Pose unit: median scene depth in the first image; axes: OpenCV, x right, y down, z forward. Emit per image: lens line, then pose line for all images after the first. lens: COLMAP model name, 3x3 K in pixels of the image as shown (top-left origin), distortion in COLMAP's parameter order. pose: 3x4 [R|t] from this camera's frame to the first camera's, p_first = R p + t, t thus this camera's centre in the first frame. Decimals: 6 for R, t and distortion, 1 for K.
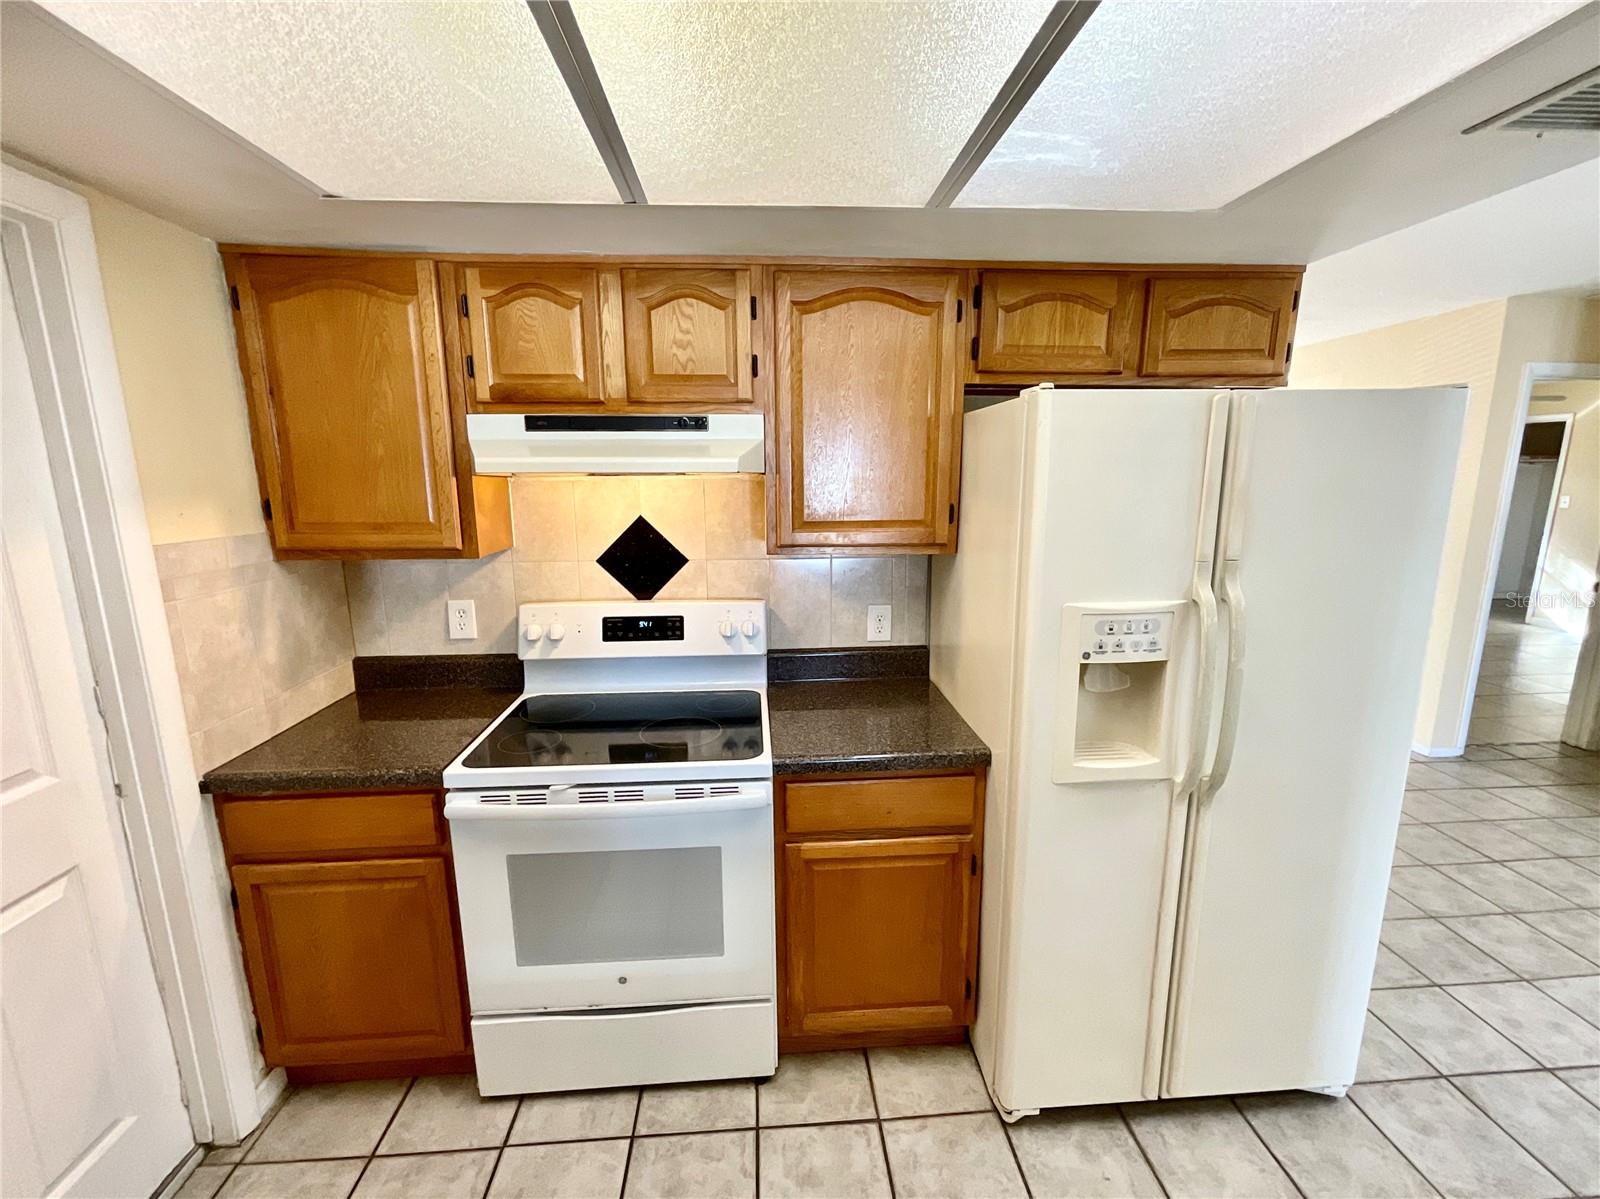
lens RADIAL K [[647.6, 0, 797.6], [0, 647.6, 599.5], [0, 0, 1]] dist [-0.001371, 0.001718]
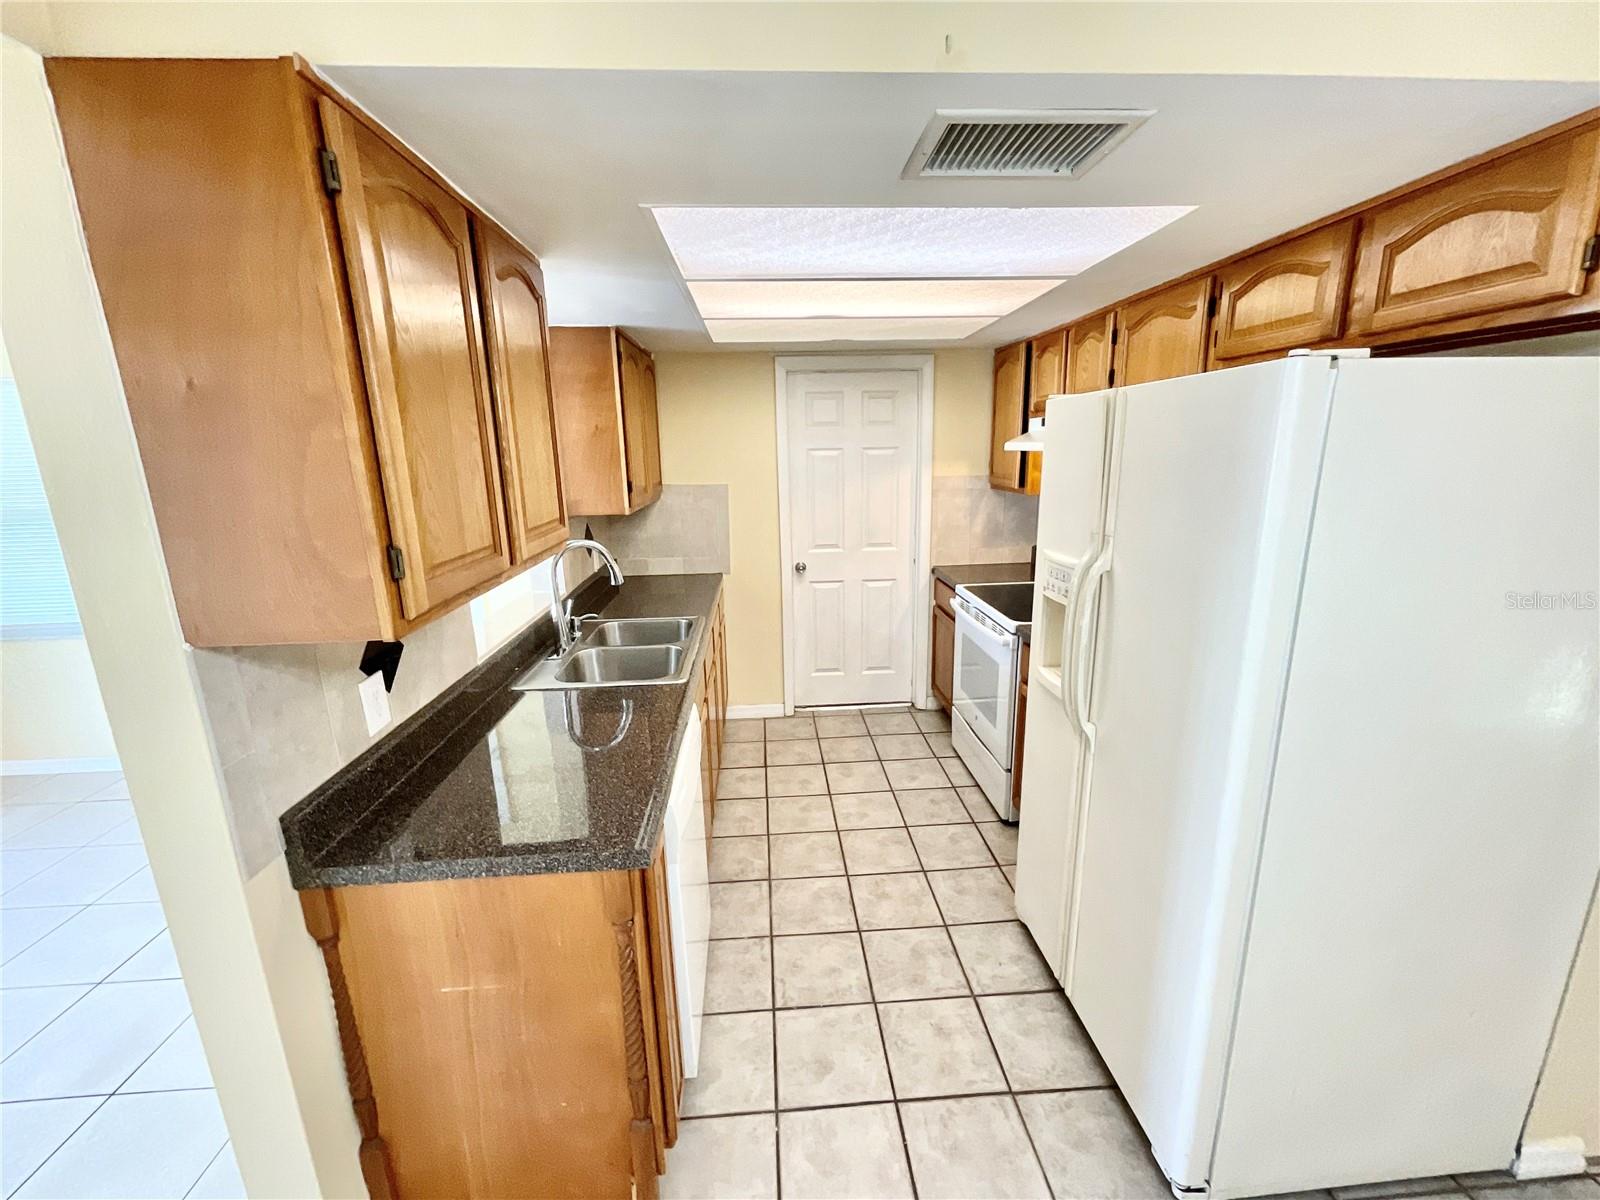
lens RADIAL K [[647.6, 0, 801.4], [0, 647.6, 600.5], [0, 0, 1]] dist [-0.001371, 0.001718]
pose [[0.000655, 0.239707, -0.970845, 1.478687], [-0.160288, 0.958318, 0.236506, -0.115617], [0.987070, 0.155460, 0.039050, 0.350108]]
